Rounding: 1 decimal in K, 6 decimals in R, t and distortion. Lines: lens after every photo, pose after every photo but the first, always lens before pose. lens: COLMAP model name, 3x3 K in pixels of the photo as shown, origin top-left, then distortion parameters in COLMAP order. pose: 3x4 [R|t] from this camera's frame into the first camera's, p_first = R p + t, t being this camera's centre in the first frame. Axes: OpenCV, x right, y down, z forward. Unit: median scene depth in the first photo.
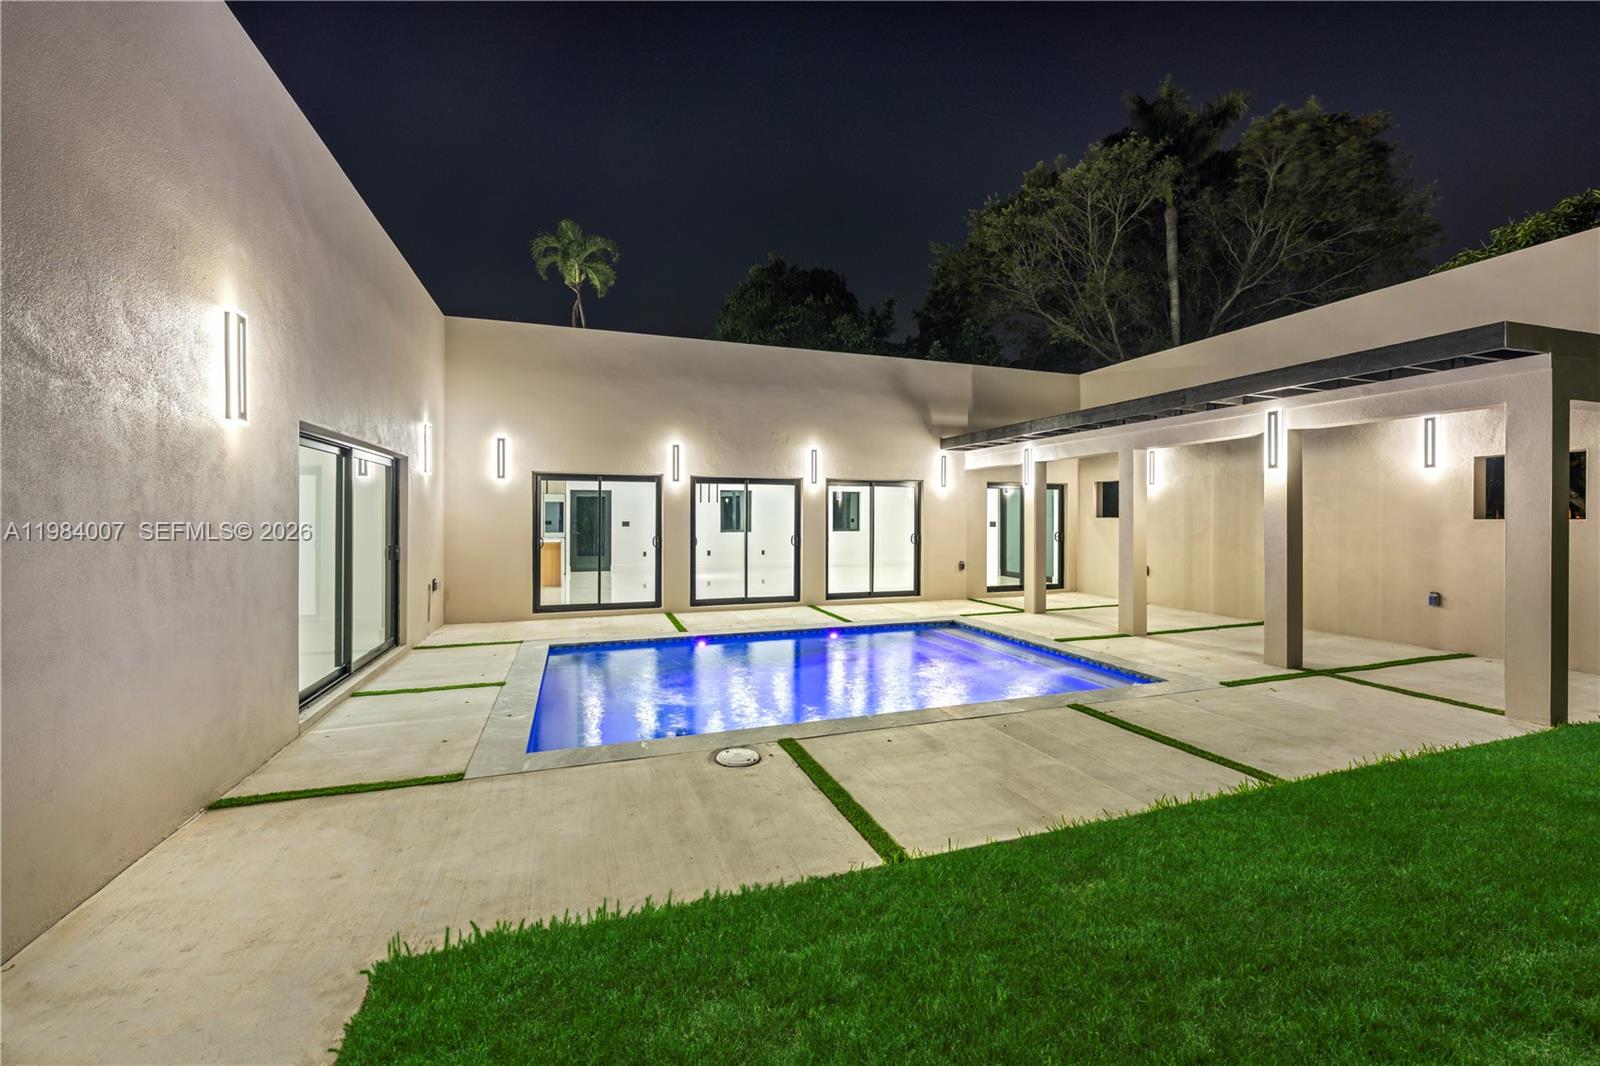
lens RADIAL K [[632.8, 0, 827.4], [0, 632.8, 531.5], [0, 0, 1]] dist [-0.005284, 0.001294]
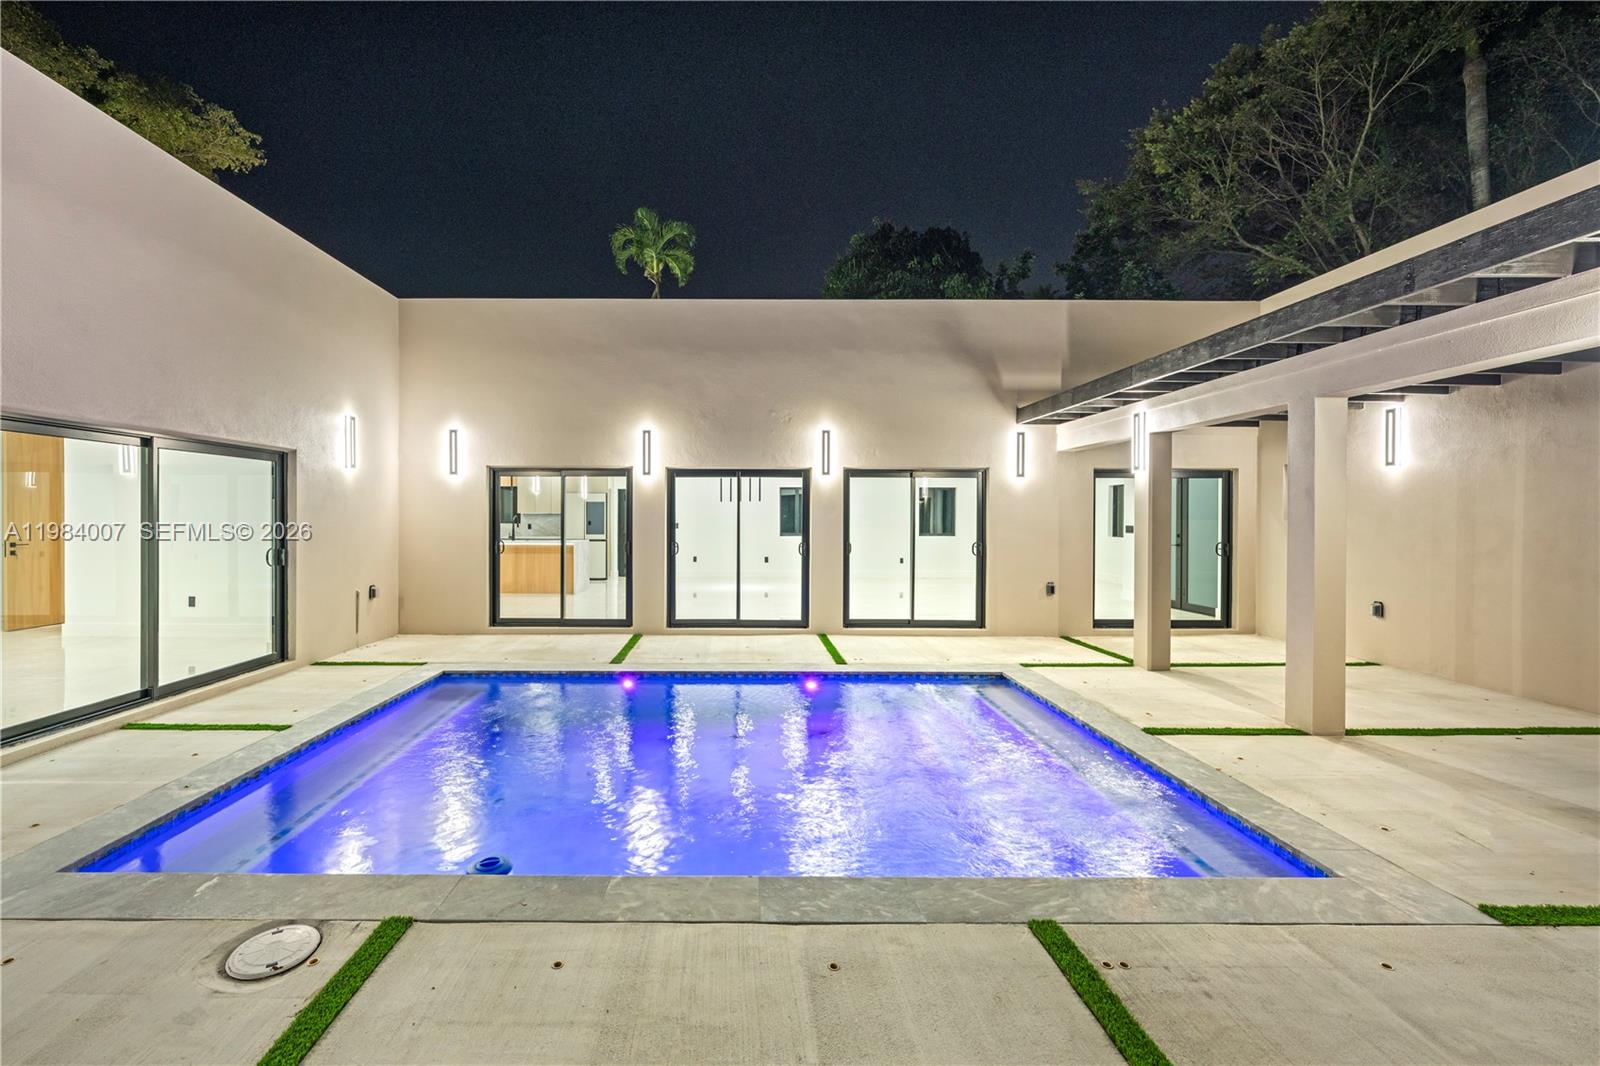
lens RADIAL K [[632.8, 0, 791.7], [0, 632.8, 530.9], [0, 0, 1]] dist [-0.005284, 0.001294]
pose [[0.940486, 0.009163, -0.339709, 0.196565], [-0.010069, 0.999949, -0.000904, -0.006758], [0.339684, 0.004271, 0.940530, 0.263541]]
